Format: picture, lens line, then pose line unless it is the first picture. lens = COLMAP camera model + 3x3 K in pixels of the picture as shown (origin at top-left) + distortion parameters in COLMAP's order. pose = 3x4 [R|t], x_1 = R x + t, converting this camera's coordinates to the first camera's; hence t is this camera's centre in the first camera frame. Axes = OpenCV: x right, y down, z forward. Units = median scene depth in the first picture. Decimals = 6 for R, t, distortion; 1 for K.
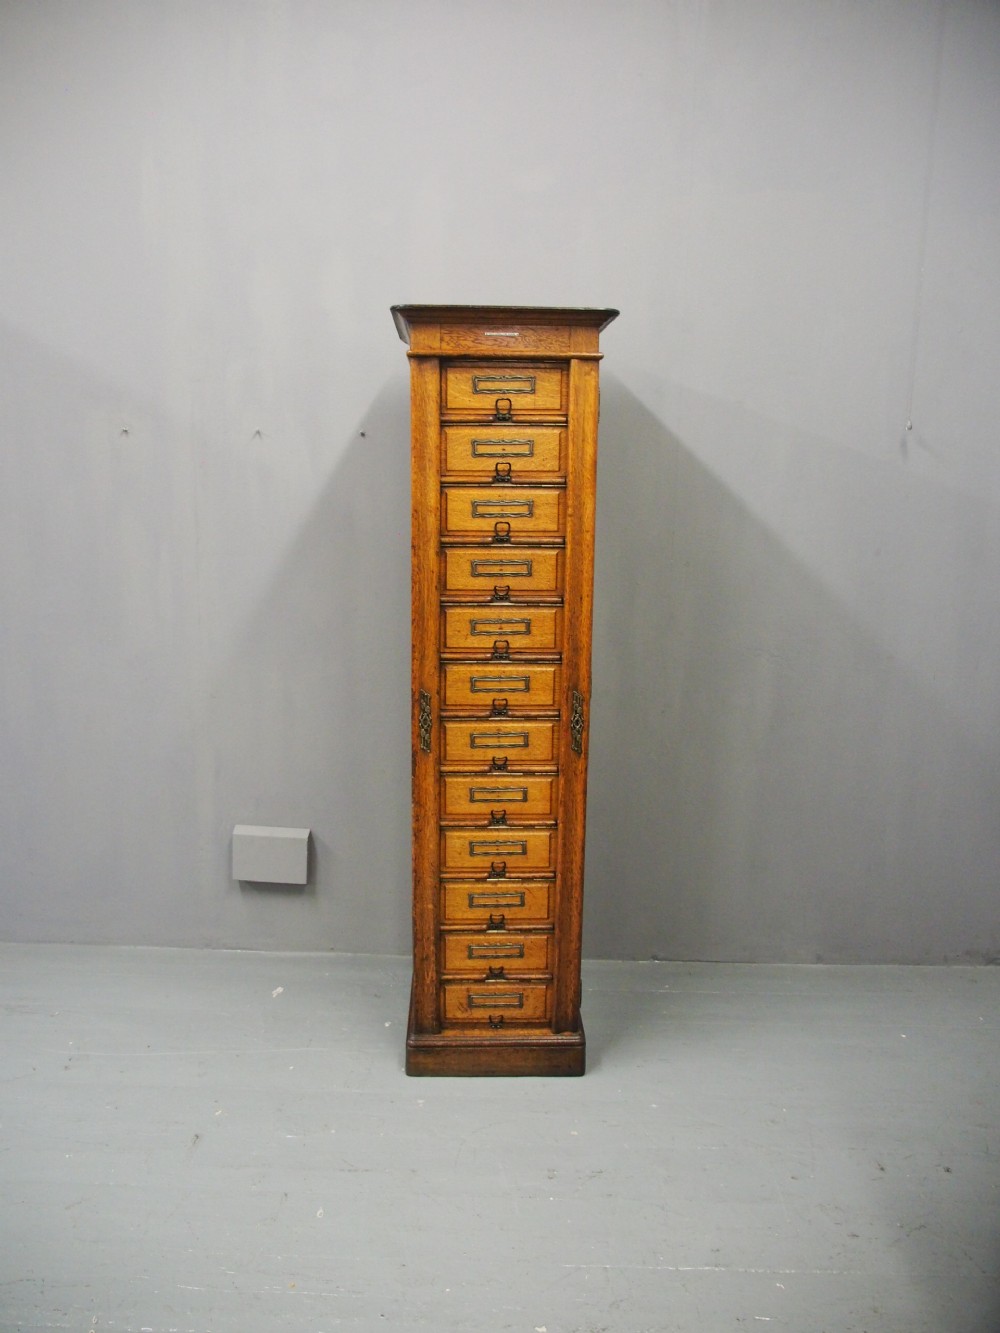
lens RADIAL K [[979.6, 0, 491.6], [0, 979.6, 657.9], [0, 0, 1]] dist [-0.012240, 0.005481]
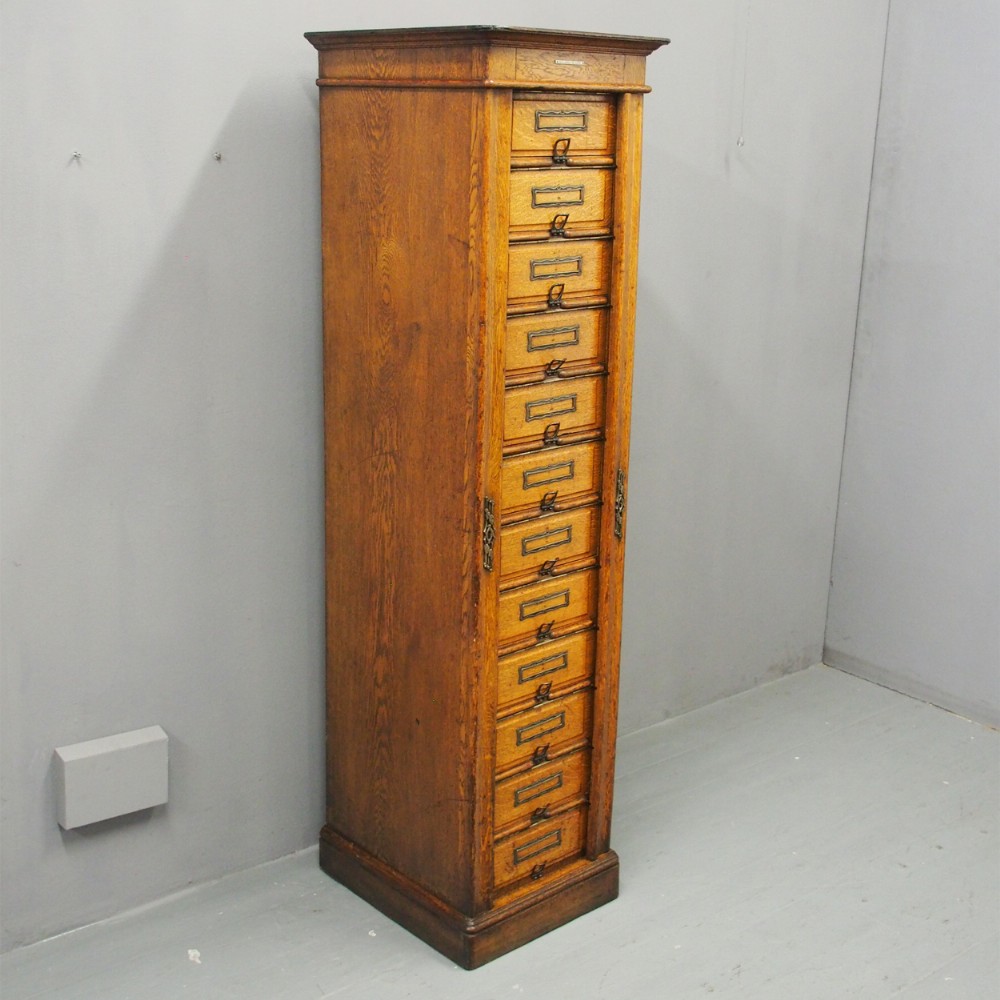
lens RADIAL K [[1502.4, 0, 486.4], [0, 1502.4, 483.0], [0, 0, 1]] dist [0.010660, 0.000000]
pose [[0.749414, -0.156592, 0.643318, -0.866267], [0.106274, 0.987481, 0.116566, -0.122620], [-0.653517, -0.018988, 0.756673, 0.056578]]
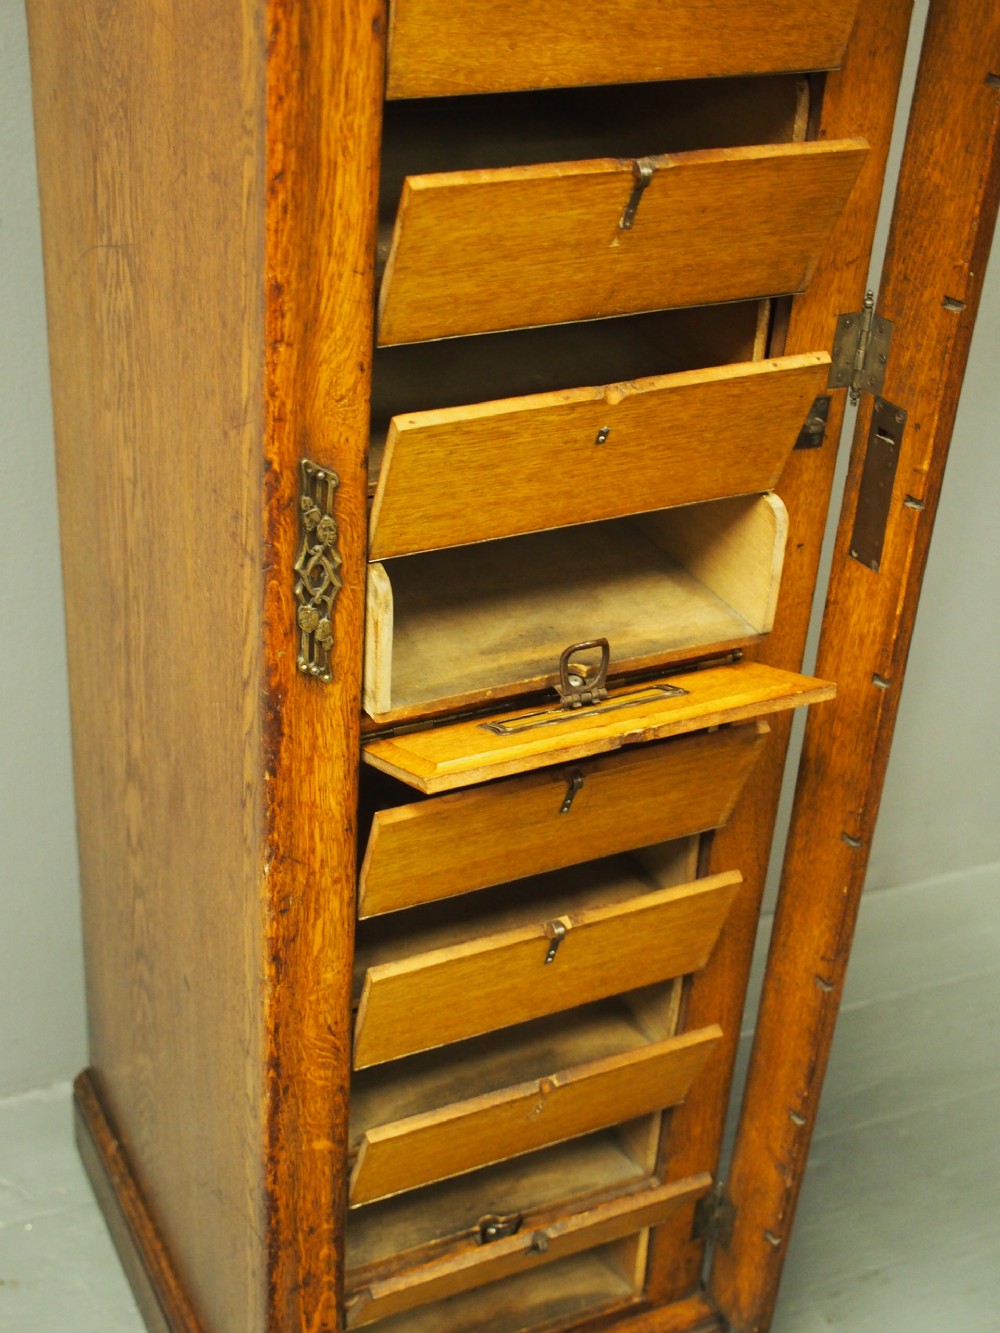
lens RADIAL K [[1963.6, 0, 483.9], [0, 1963.6, 677.8], [0, 0, 1]] dist [-0.003417, 0.000000]
pose [[0.903128, -0.182173, 0.388810, -0.229124], [0.025777, 0.926902, 0.374417, -0.097500], [-0.428598, -0.328124, 0.841807, 0.549672]]
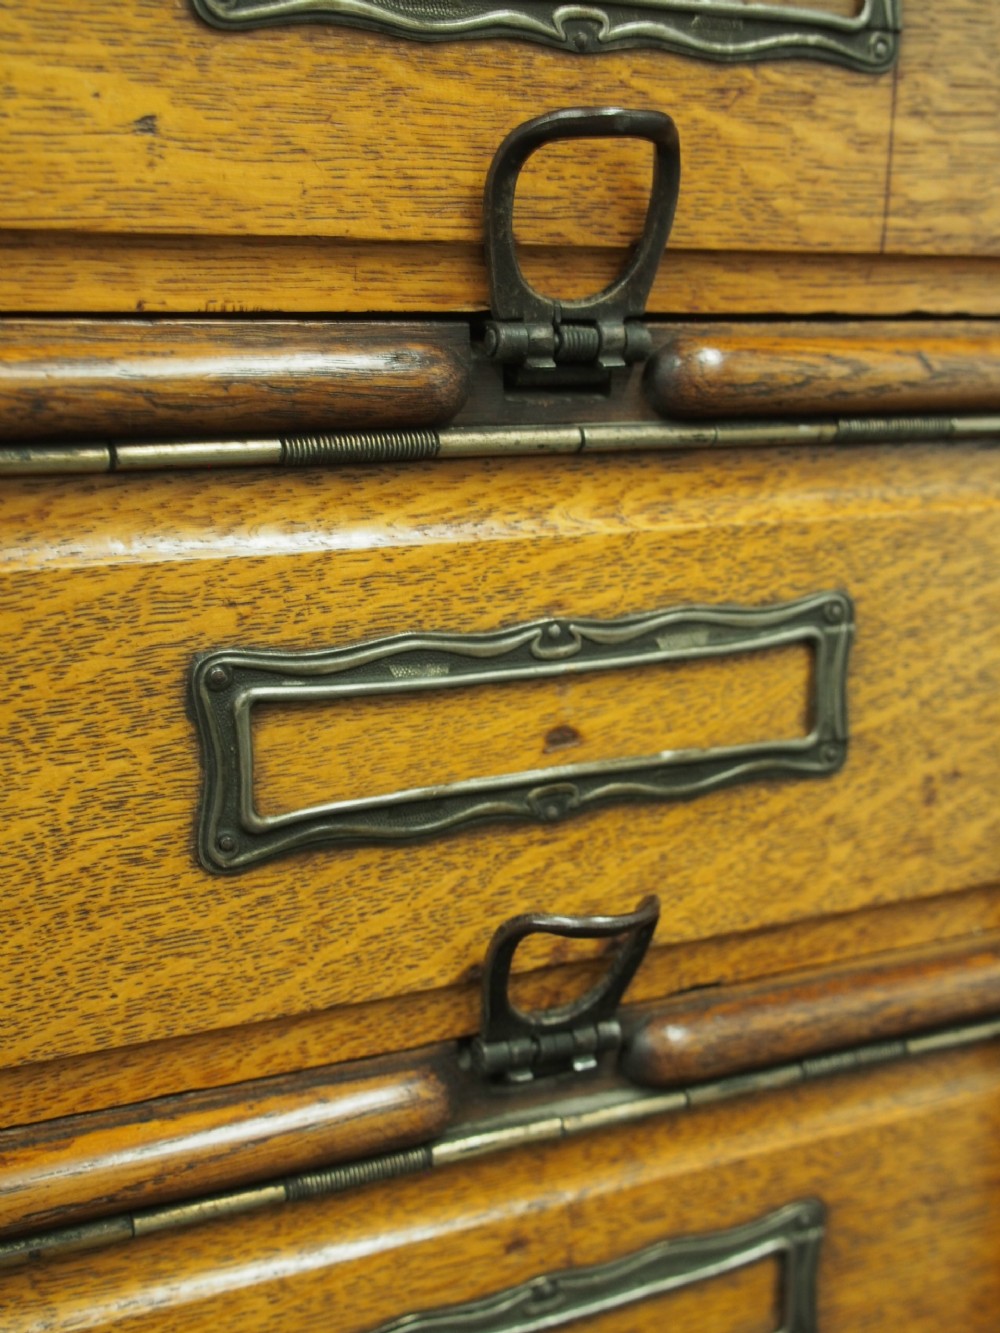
lens RADIAL K [[1728.1, 0, 488.0], [0, 1728.1, 657.5], [0, 0, 1]] dist [0.000468, 0.000000]
pose [[0.899950, -0.086359, 0.427355, -0.053571], [0.071498, 0.996150, 0.050736, -0.217842], [-0.430091, -0.015105, 0.902659, 0.833782]]
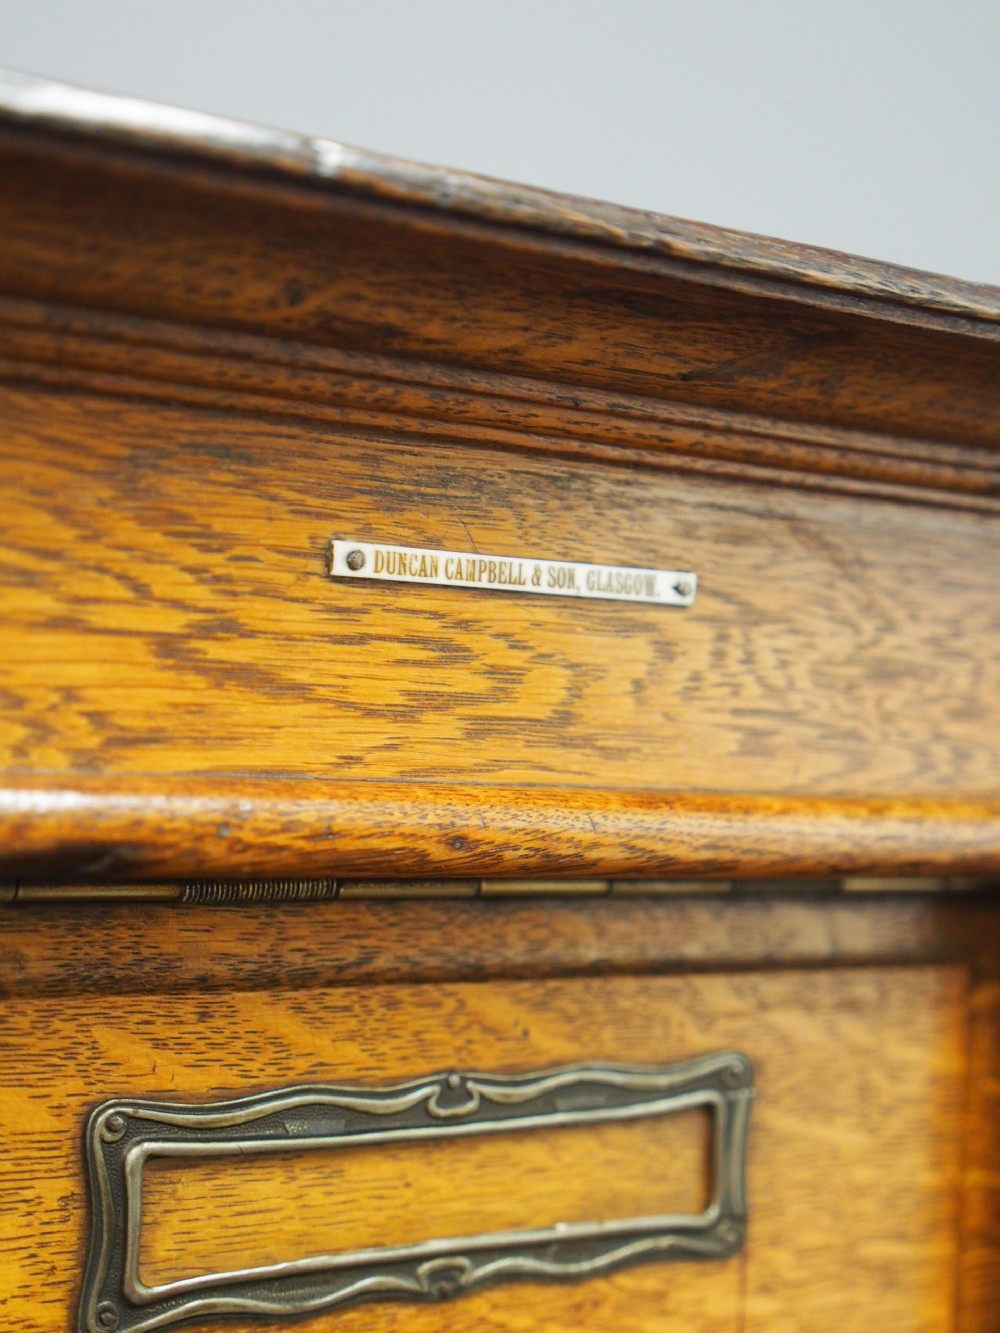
lens RADIAL K [[2400.9, 0, 492.9], [0, 2400.9, 658.9], [0, 0, 1]] dist [0.001618, 0.000000]
pose [[0.823168, 0.042305, 0.566219, -0.088810], [0.062200, 0.984500, -0.163984, -0.273608], [-0.564380, 0.170205, 0.807778, 0.792882]]
